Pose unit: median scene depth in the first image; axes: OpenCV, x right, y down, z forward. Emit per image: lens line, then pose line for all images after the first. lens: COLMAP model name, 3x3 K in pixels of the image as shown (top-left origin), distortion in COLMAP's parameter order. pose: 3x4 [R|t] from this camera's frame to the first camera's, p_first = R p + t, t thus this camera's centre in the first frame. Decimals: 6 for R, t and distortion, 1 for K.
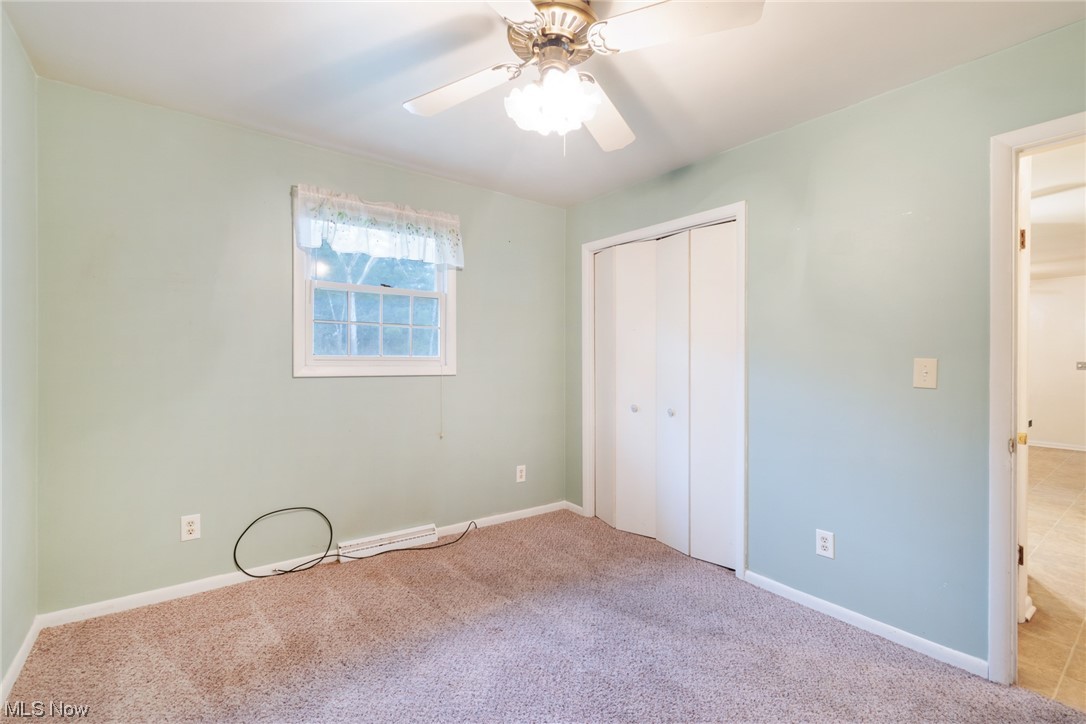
lens RADIAL K [[485.3, 0, 540.1], [0, 485.3, 360.5], [0, 0, 1]] dist [0.002034, 0.000684]
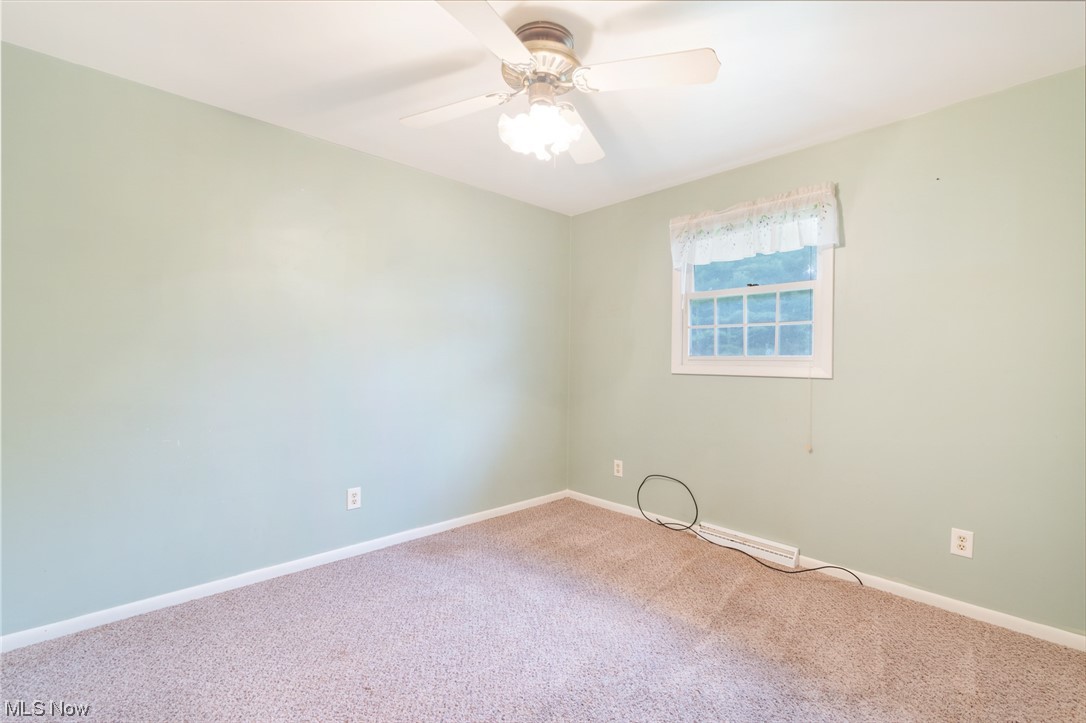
lens RADIAL K [[485.3, 0, 540.2], [0, 485.3, 362.0], [0, 0, 1]] dist [0.002034, 0.000684]
pose [[0.095925, -0.000807, -0.995388, 0.655034], [-0.005177, 0.999986, -0.001310, 0.006415], [0.995375, 0.005279, 0.095919, 0.495772]]
